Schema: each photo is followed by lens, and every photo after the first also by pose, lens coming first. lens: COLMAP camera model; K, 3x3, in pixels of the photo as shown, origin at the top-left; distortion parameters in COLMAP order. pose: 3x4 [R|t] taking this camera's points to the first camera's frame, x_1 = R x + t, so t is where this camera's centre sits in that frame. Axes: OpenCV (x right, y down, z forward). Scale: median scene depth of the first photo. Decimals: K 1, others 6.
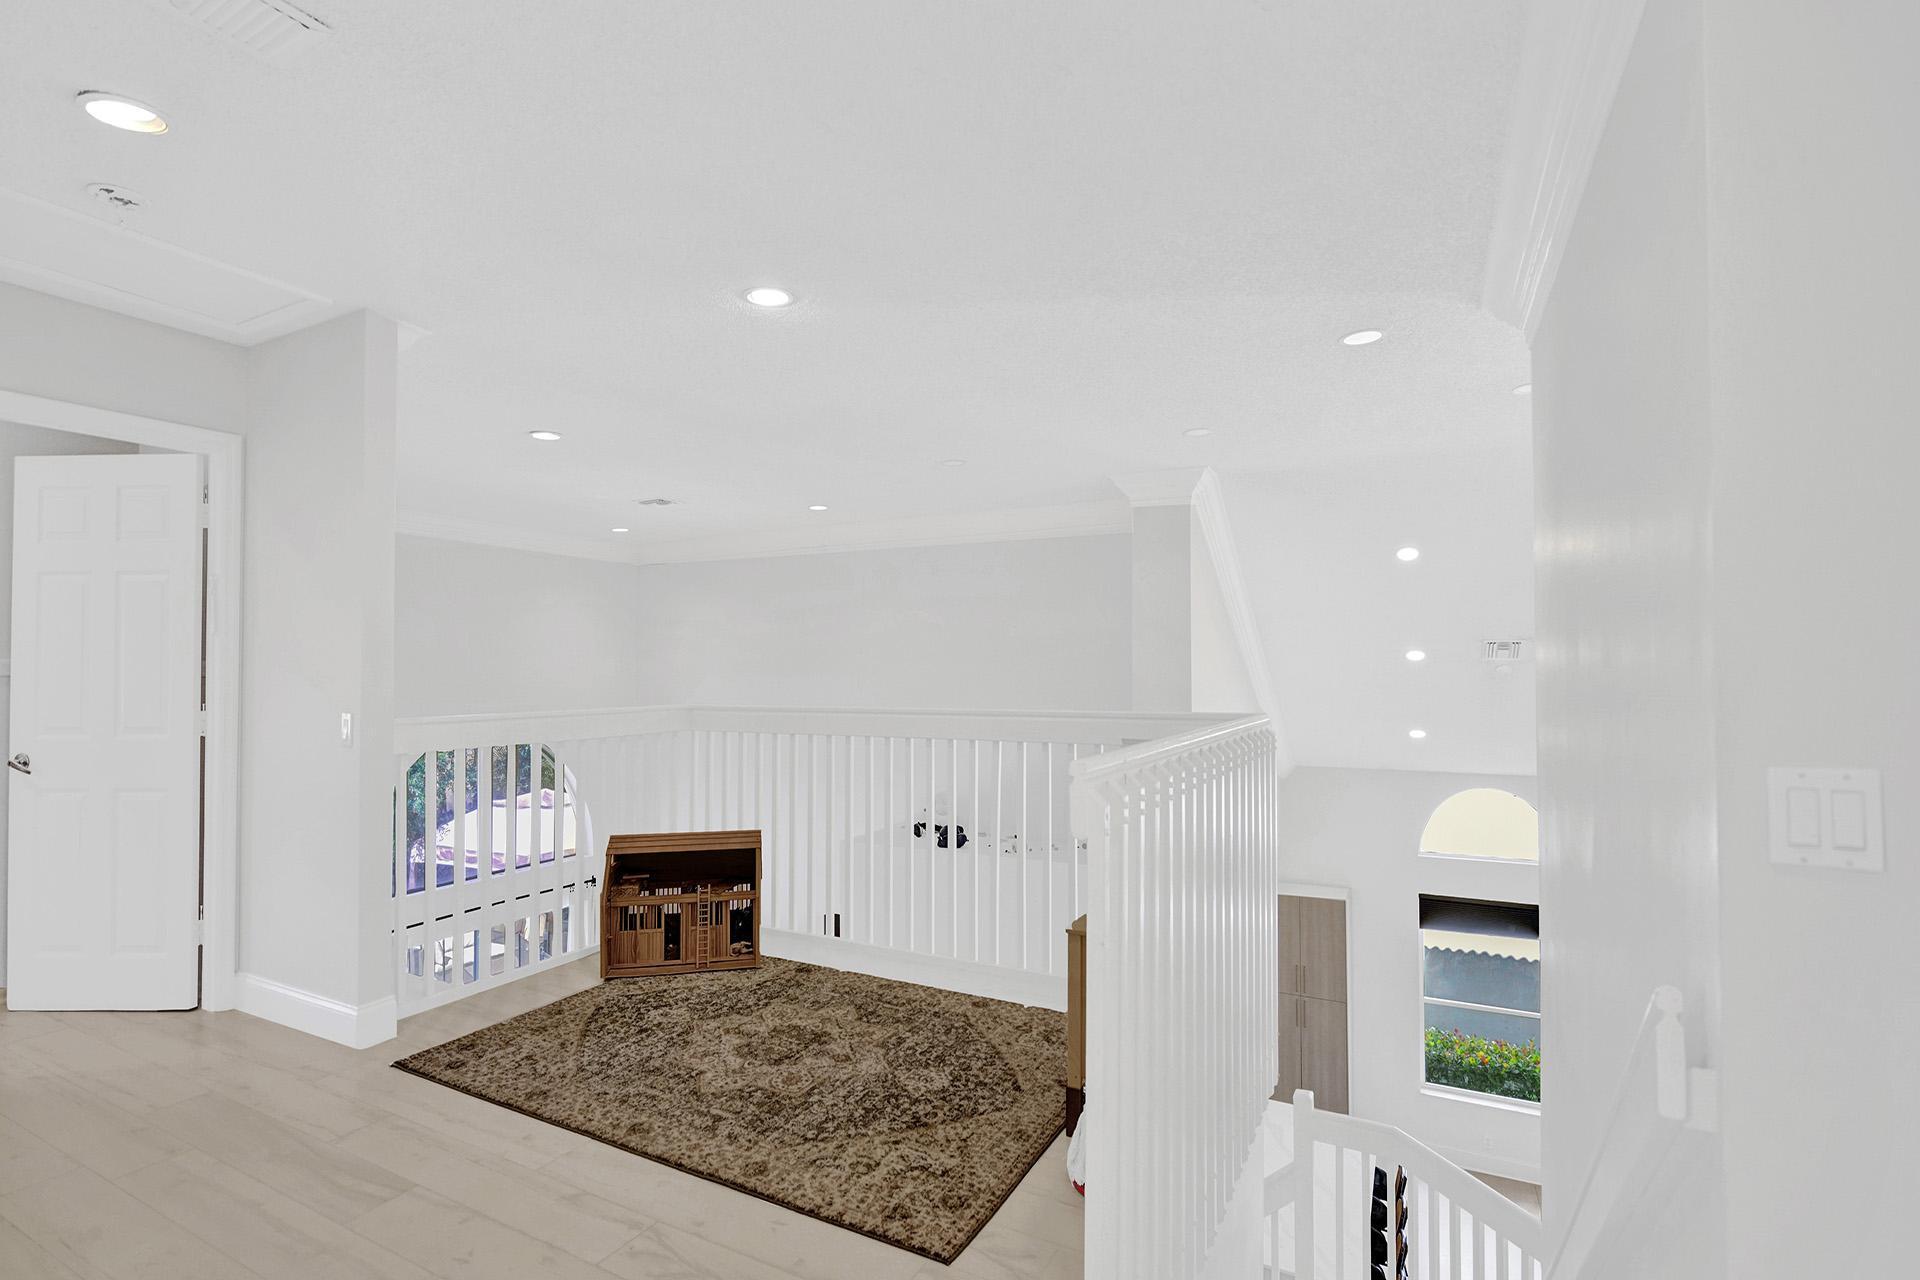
lens RADIAL K [[885.3, 0, 968.1], [0, 885.3, 651.1], [0, 0, 1]] dist [-0.005368, 0.000487]
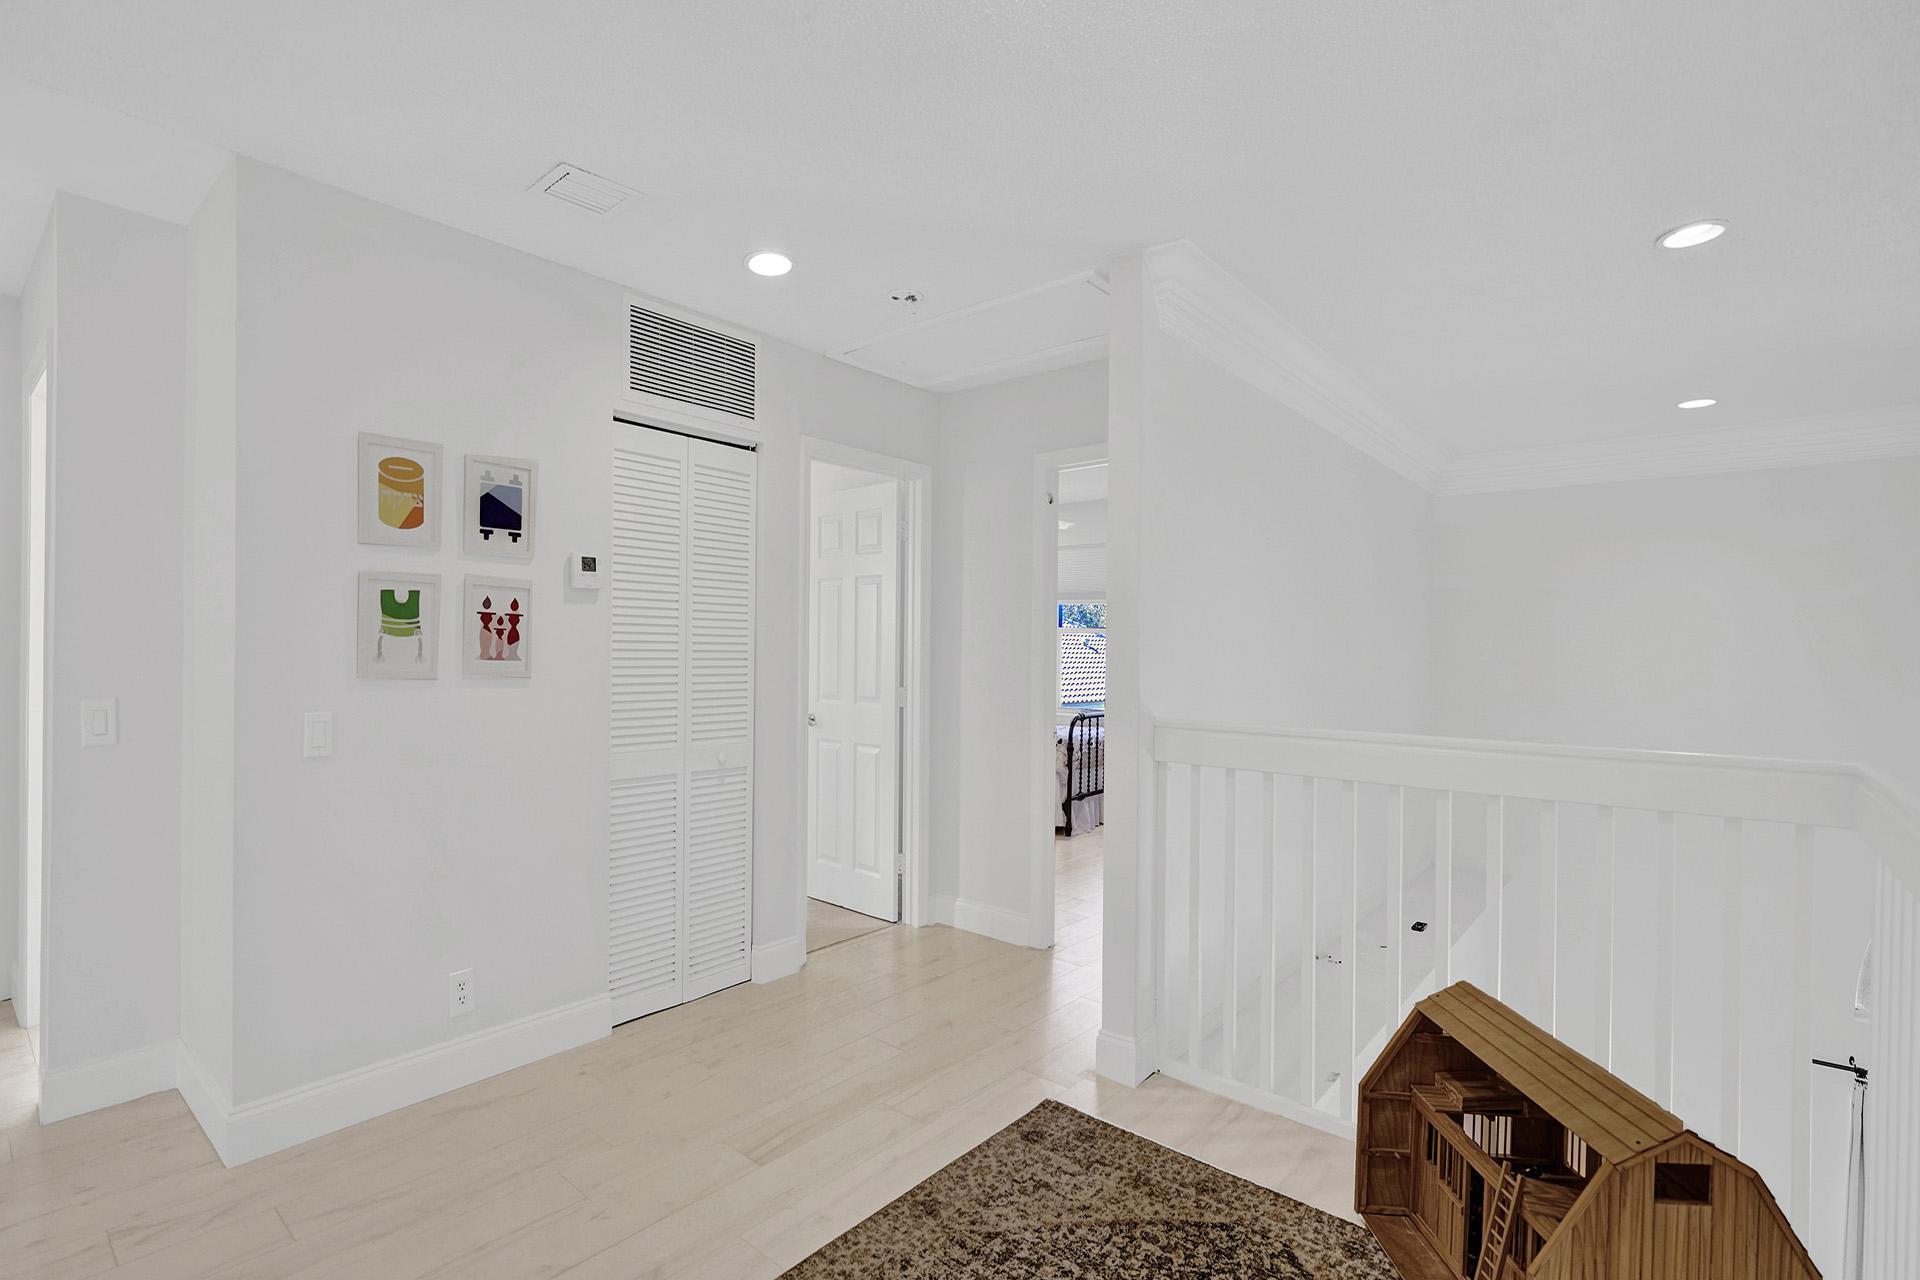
lens RADIAL K [[885.3, 0, 961.8], [0, 885.3, 642.6], [0, 0, 1]] dist [-0.005368, 0.000487]
pose [[-0.216373, 0.002177, -0.976308, 0.258406], [0.008539, 0.999963, 0.000337, -0.003782], [0.976274, -0.008263, -0.216383, 1.127160]]
